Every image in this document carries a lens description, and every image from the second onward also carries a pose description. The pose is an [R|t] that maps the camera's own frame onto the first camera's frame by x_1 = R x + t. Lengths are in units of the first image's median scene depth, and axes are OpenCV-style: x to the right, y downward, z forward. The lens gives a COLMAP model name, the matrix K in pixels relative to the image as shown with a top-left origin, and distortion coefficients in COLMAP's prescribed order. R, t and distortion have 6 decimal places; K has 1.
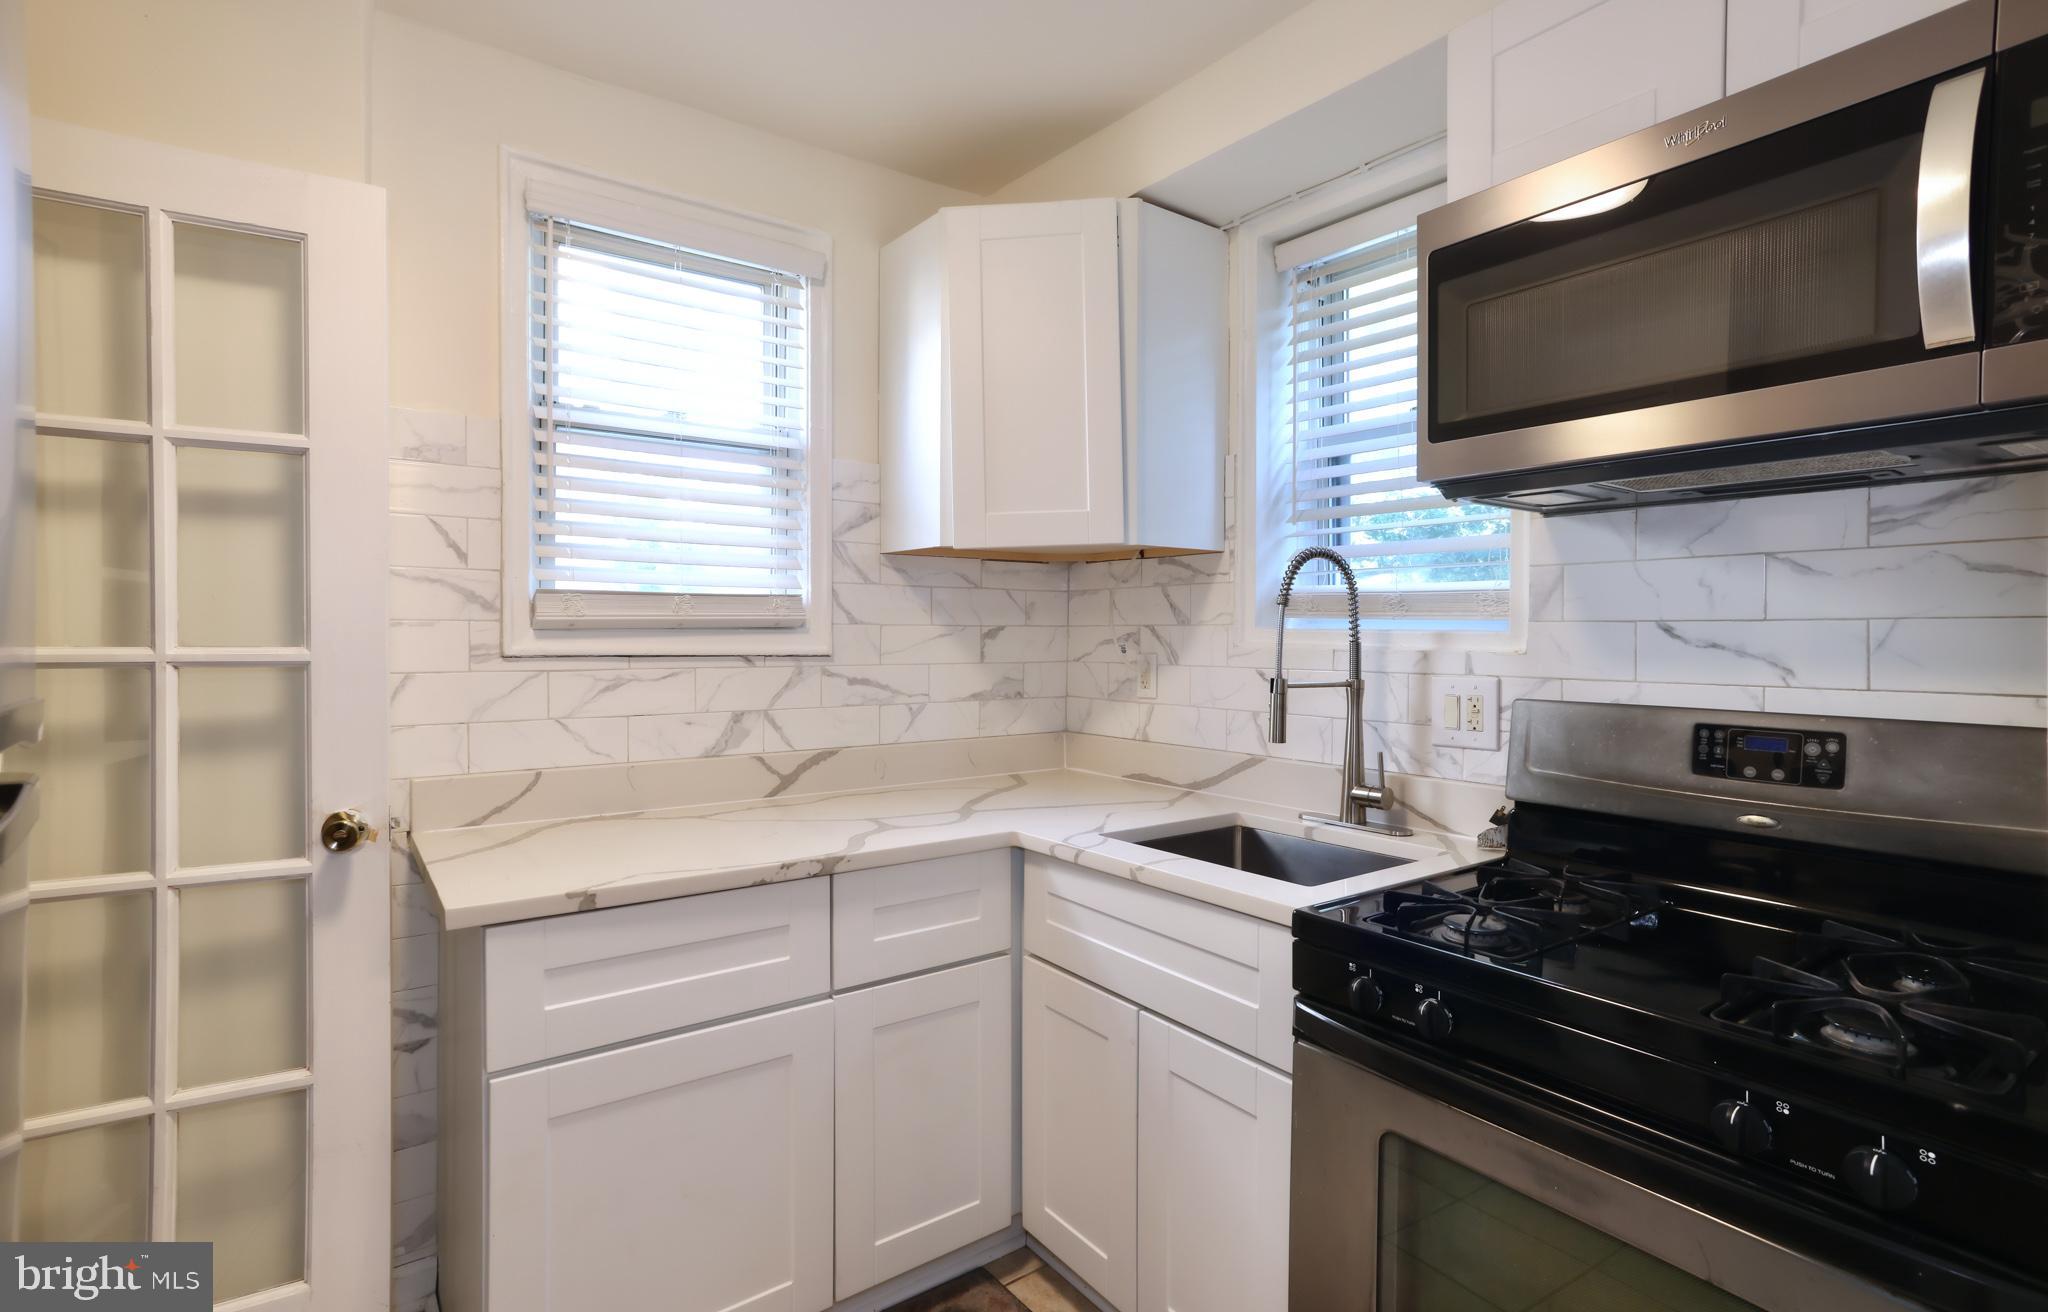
lens RADIAL K [[1027.2, 0, 999.4], [0, 1027.2, 634.1], [0, 0, 1]] dist [-0.016591, 0.001234]
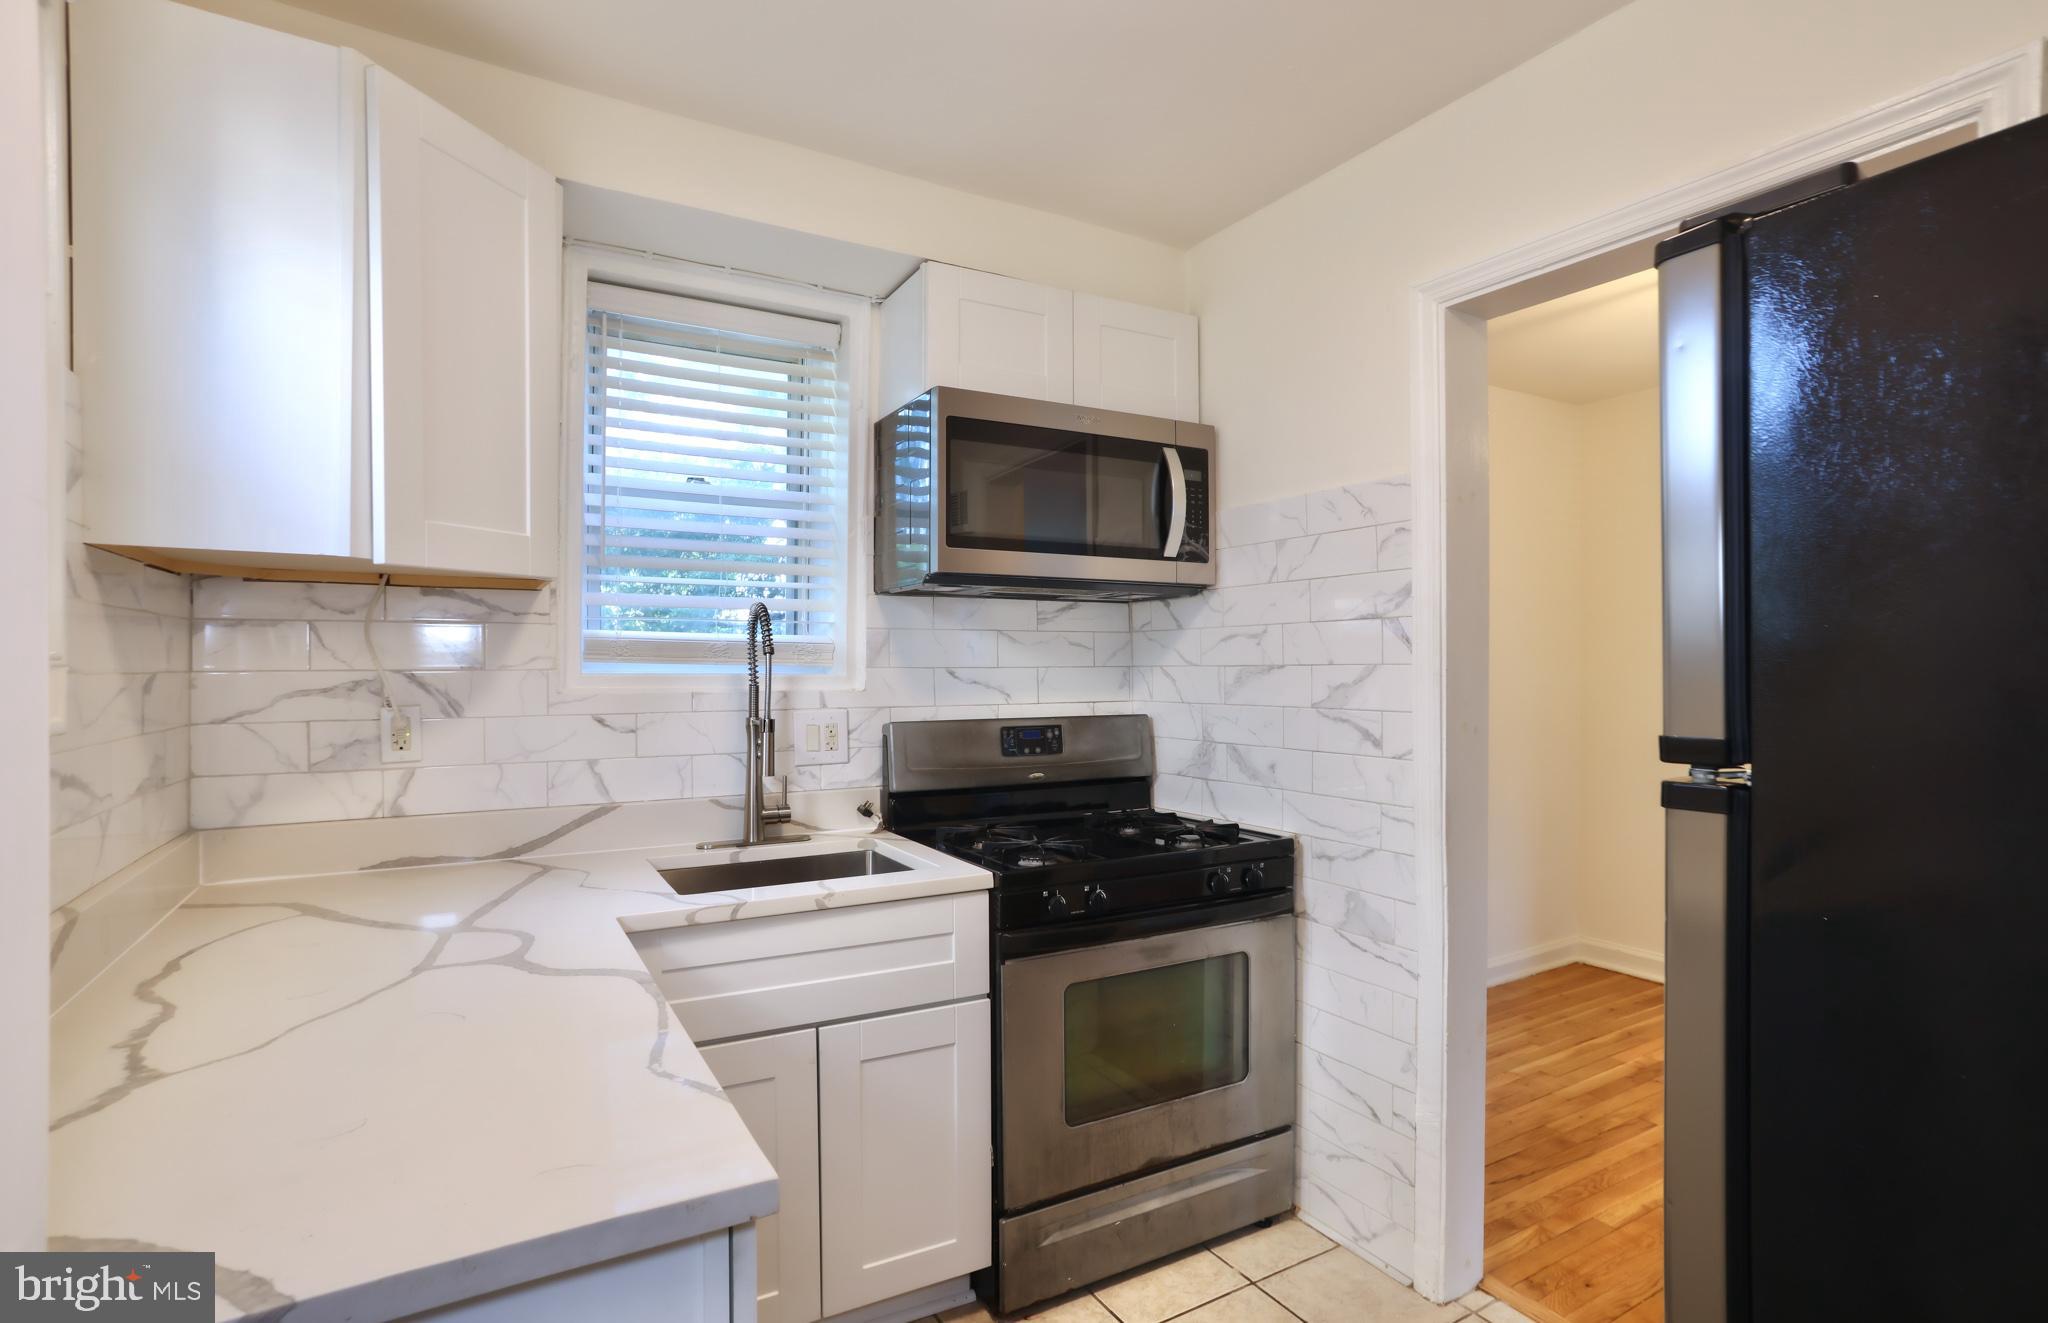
lens RADIAL K [[1028.5, 0, 1115.9], [0, 1028.5, 660.9], [0, 0, 1]] dist [-0.062561, 0.035664]
pose [[0.031673, 0.000527, 0.999498, -0.776947], [0.002267, 0.999997, -0.000599, -0.017679], [-0.999496, 0.002285, 0.031672, 0.541440]]
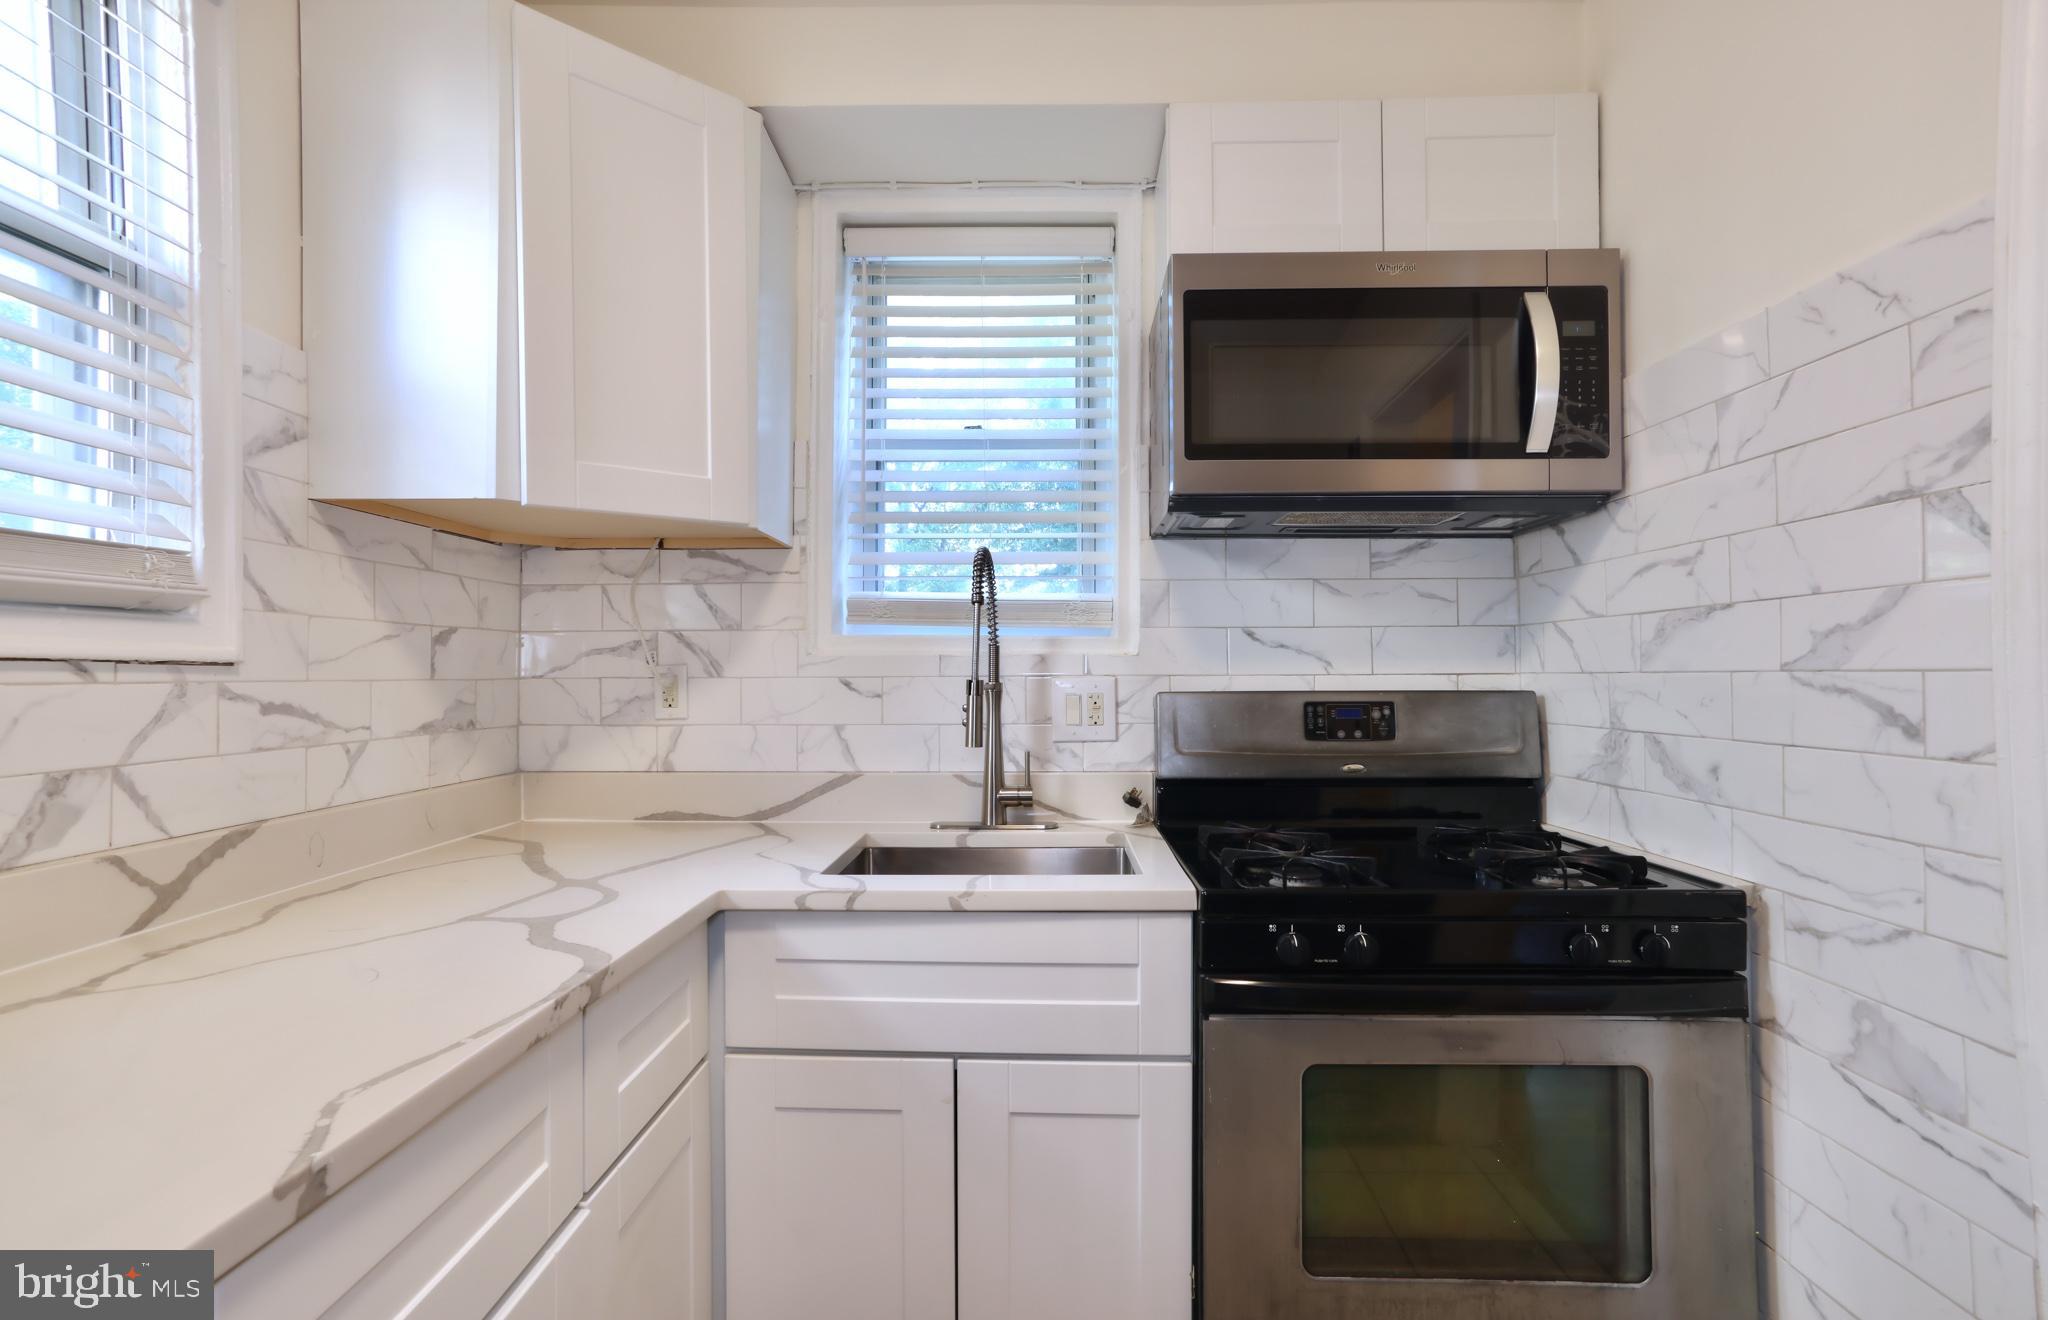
lens RADIAL K [[1006.8, 0, 1047.4], [0, 1006.8, 665.4], [0, 0, 1]] dist [-0.051402, 0.047438]
pose [[0.579111, 0.001908, 0.815246, -0.423822], [0.005451, 0.999966, -0.006212, 0.033159], [-0.815230, 0.008041, 0.579081, 0.371400]]
